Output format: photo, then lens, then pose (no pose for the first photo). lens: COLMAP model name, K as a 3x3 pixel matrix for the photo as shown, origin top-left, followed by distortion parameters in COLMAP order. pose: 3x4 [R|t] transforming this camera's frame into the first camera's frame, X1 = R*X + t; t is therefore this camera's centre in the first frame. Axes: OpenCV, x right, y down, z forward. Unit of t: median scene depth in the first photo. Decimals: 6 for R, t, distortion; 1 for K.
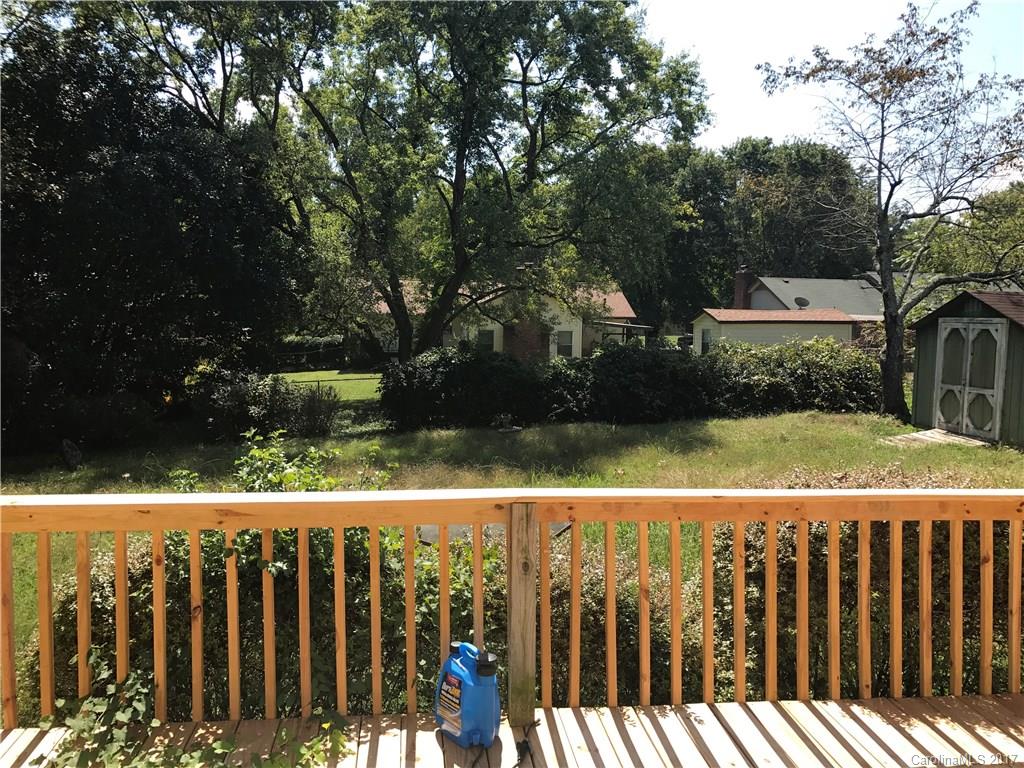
lens RADIAL K [[829.7, 0, 511.1], [0, 829.7, 381.2], [0, 0, 1]] dist [0.032997, -0.032845]
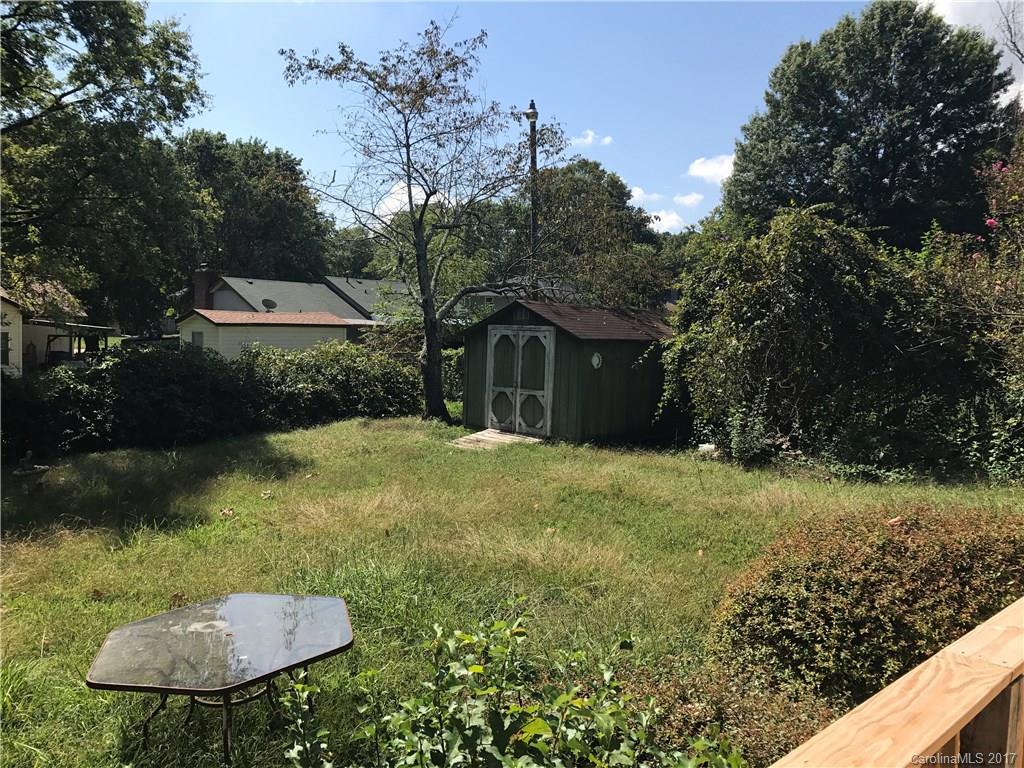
lens RADIAL K [[829.7, 0, 515.4], [0, 829.7, 389.1], [0, 0, 1]] dist [0.032997, -0.032845]
pose [[0.794073, -0.039016, 0.606569, -0.084576], [0.034192, 0.999225, 0.019511, -0.010638], [-0.606860, 0.005247, 0.794791, 0.111978]]
